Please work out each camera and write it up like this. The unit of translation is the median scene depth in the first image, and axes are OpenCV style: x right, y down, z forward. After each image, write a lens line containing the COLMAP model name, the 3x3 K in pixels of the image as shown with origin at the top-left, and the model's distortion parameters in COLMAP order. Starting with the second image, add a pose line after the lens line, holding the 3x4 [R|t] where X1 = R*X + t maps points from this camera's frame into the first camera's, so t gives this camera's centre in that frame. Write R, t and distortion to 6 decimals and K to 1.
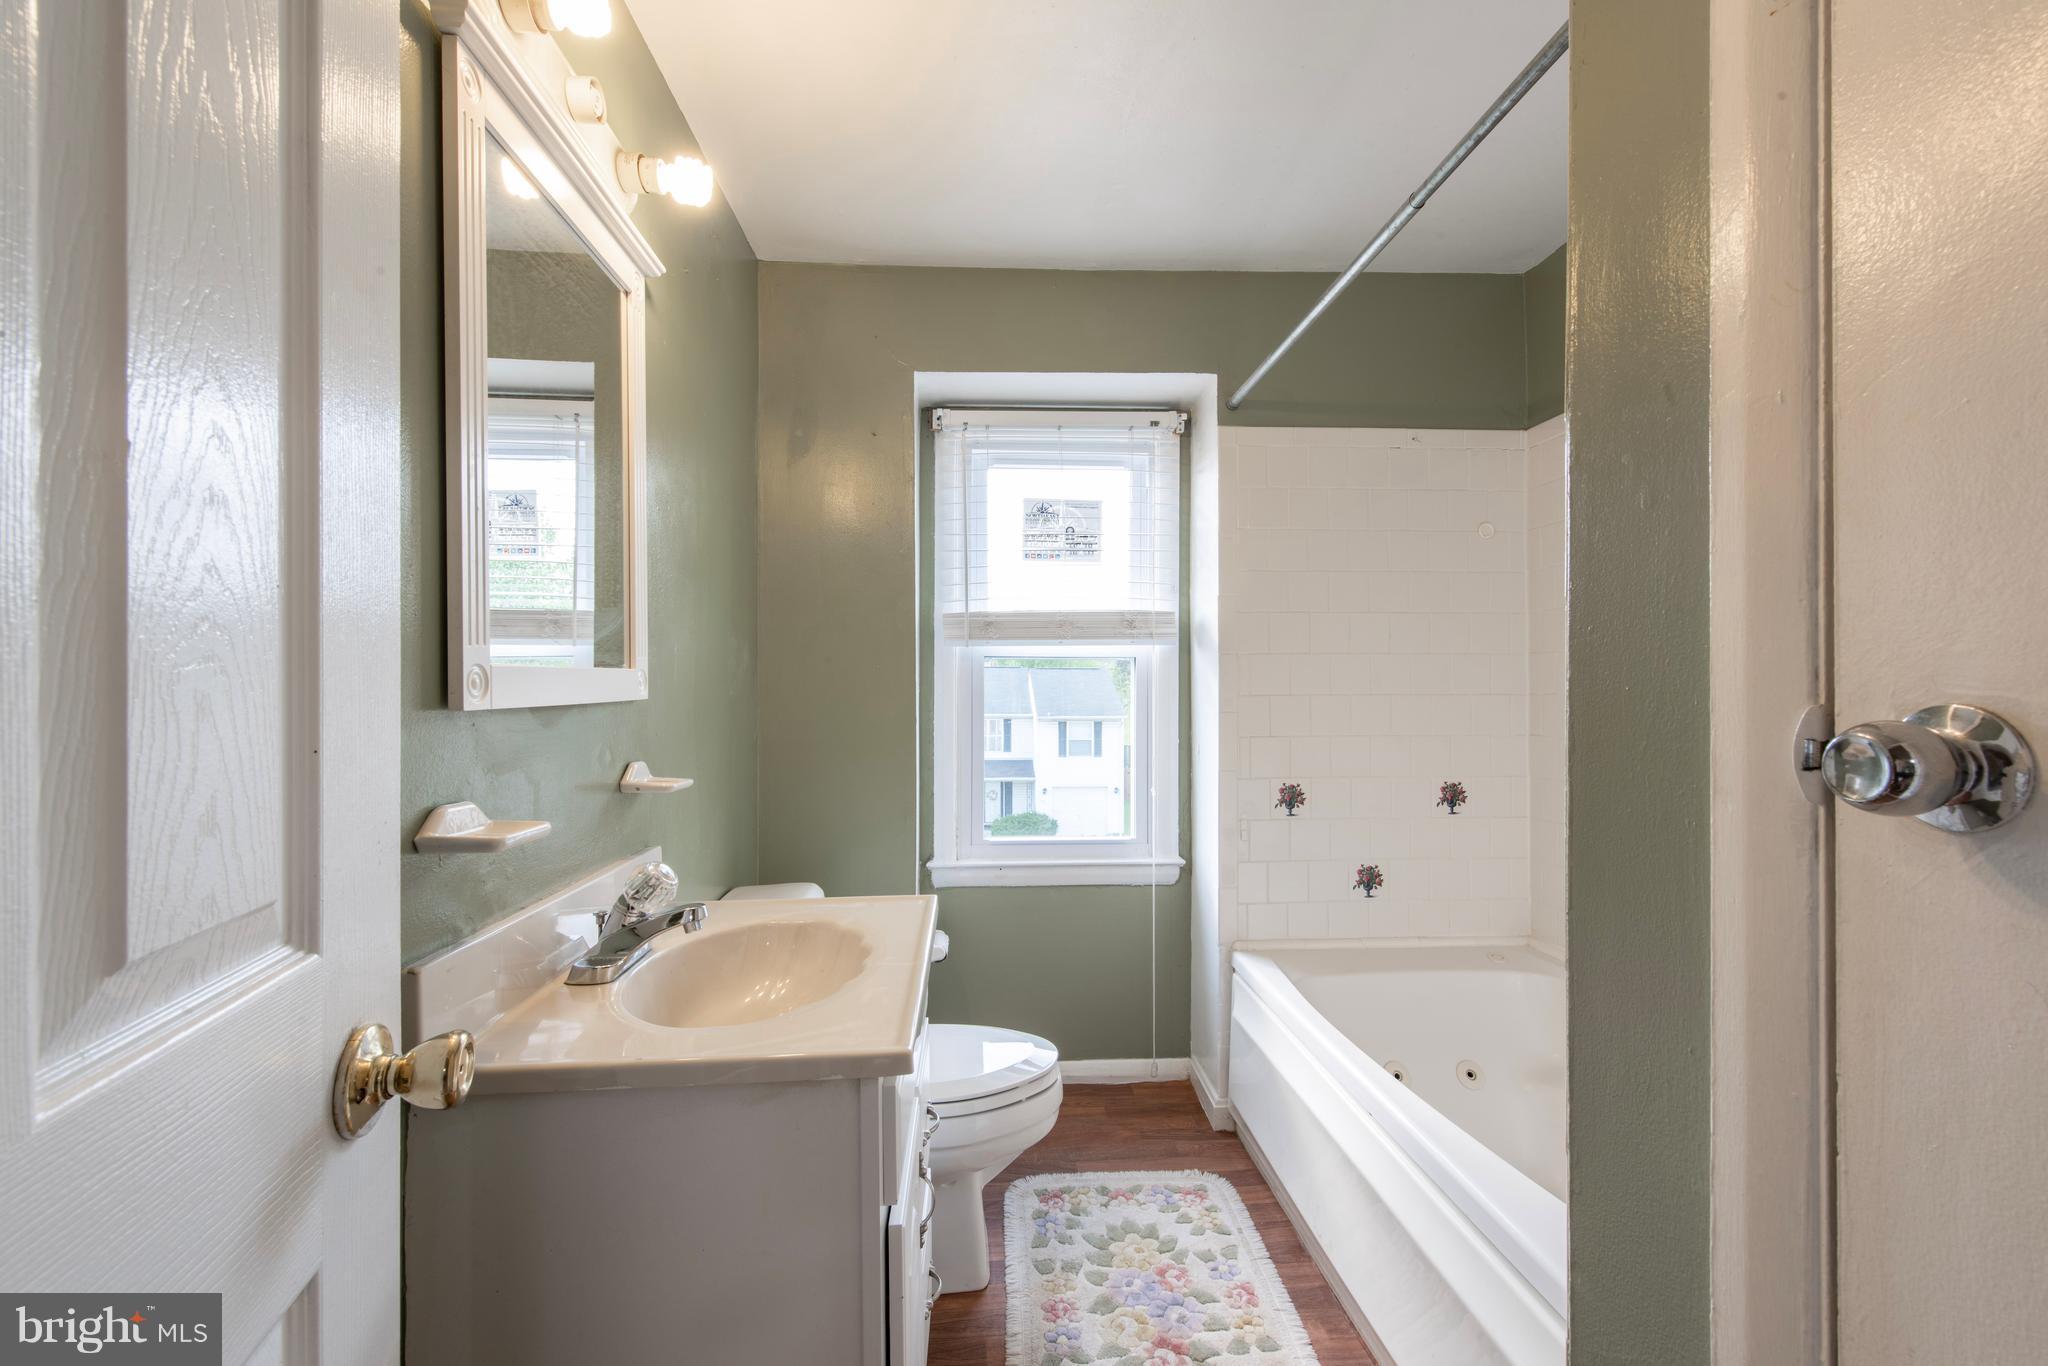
lens RADIAL K [[811.8, 0, 1013.6], [0, 811.8, 689.8], [0, 0, 1]] dist [0.009943, -0.000465]
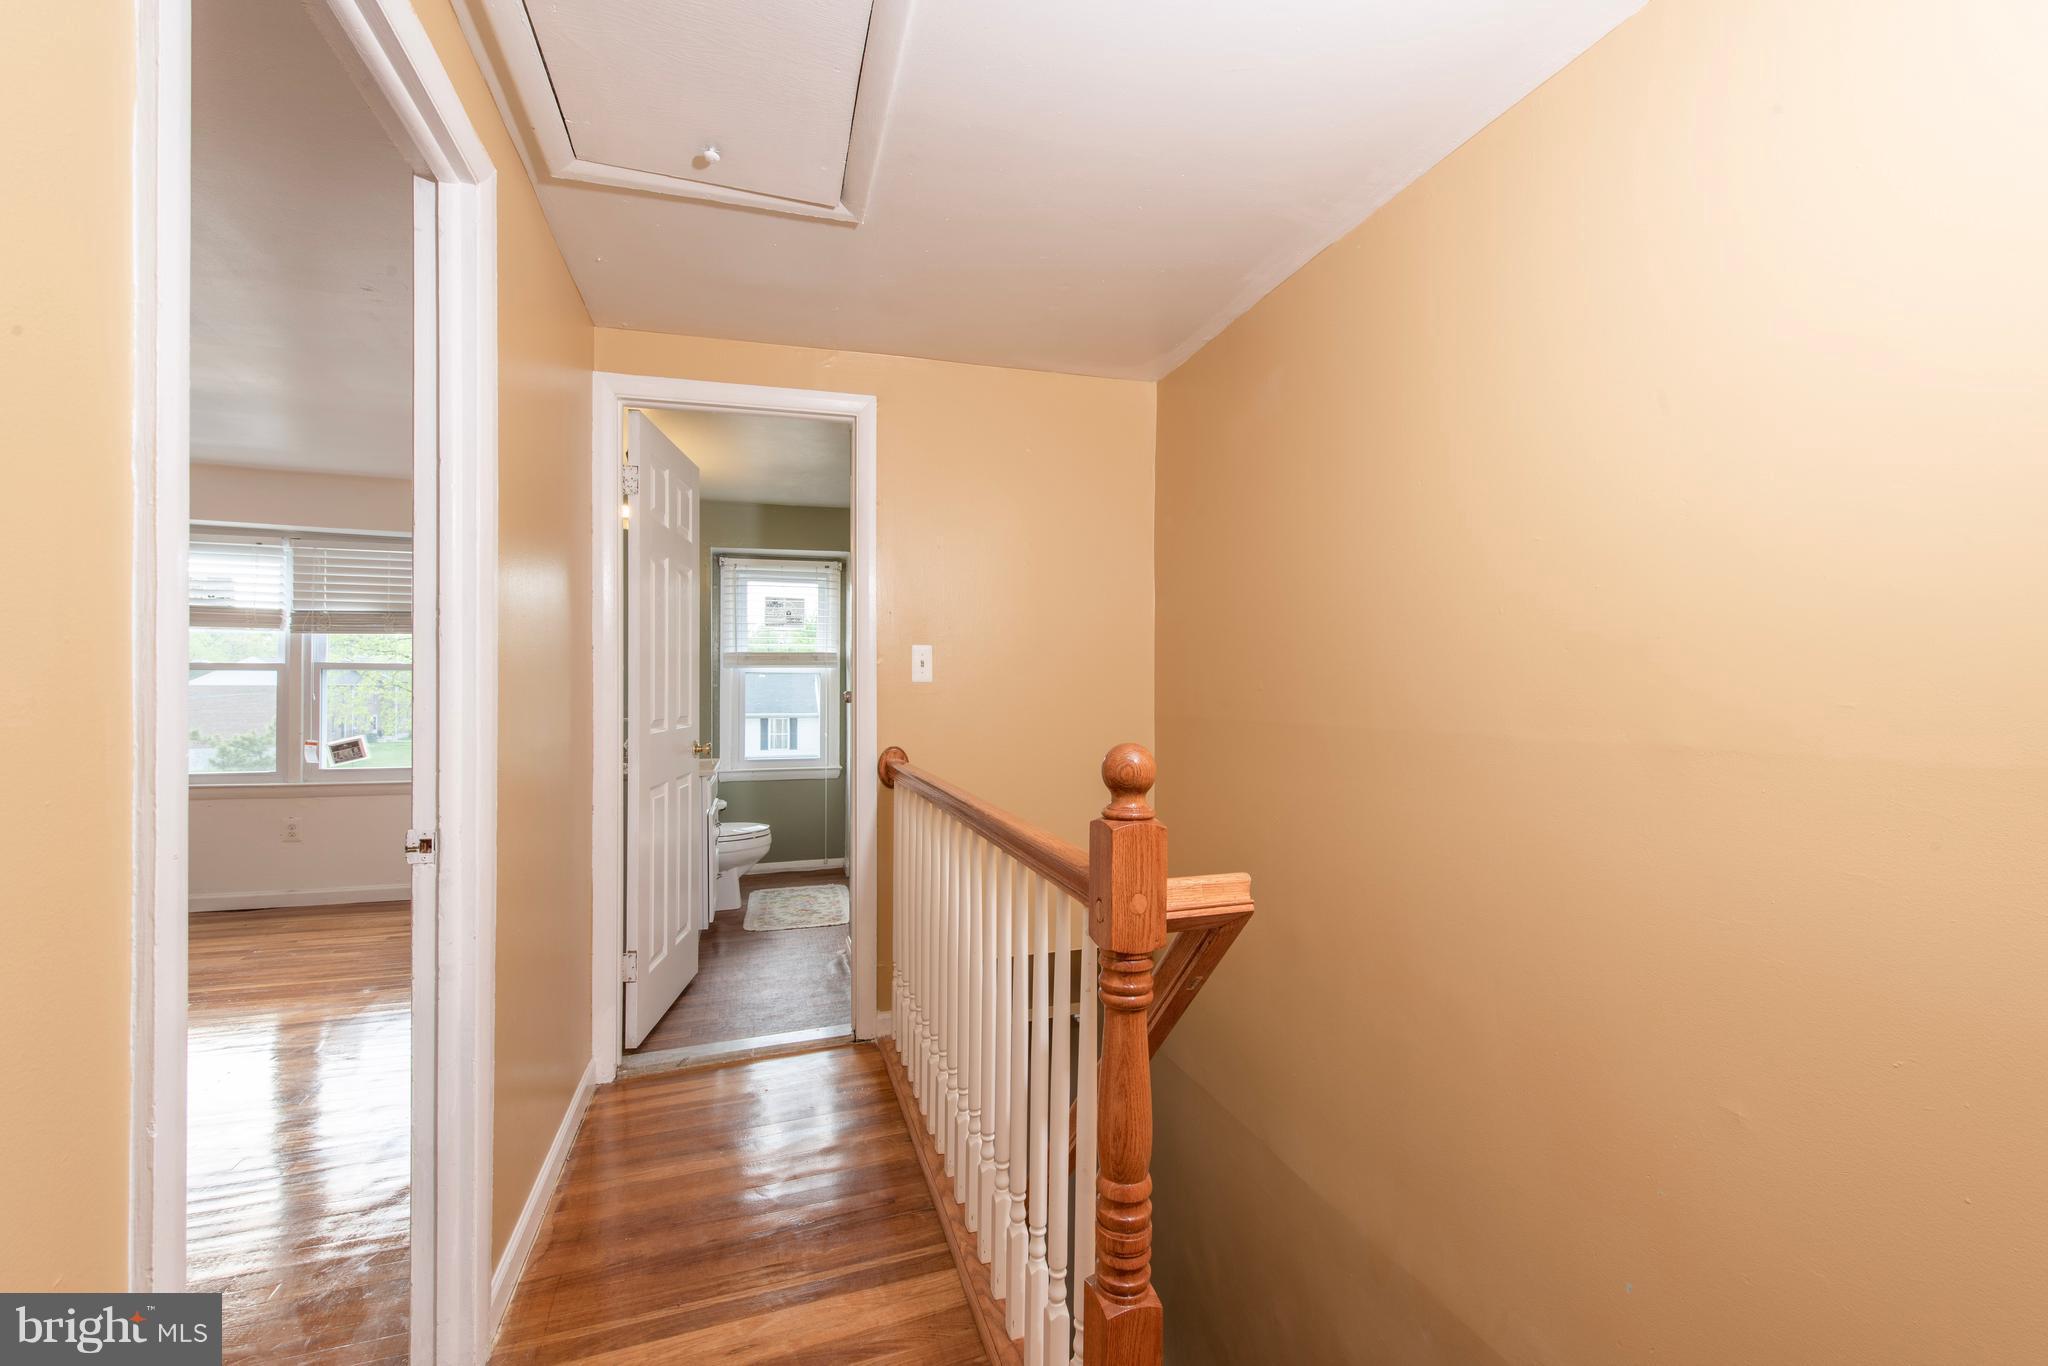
lens RADIAL K [[811.8, 0, 1013.6], [0, 811.8, 689.8], [0, 0, 1]] dist [0.009943, -0.000465]
pose [[0.967833, -0.000088, 0.251594, 0.106927], [-0.000194, 0.999999, 0.001098, 0.001802], [-0.251594, -0.001111, 0.967832, -1.214456]]
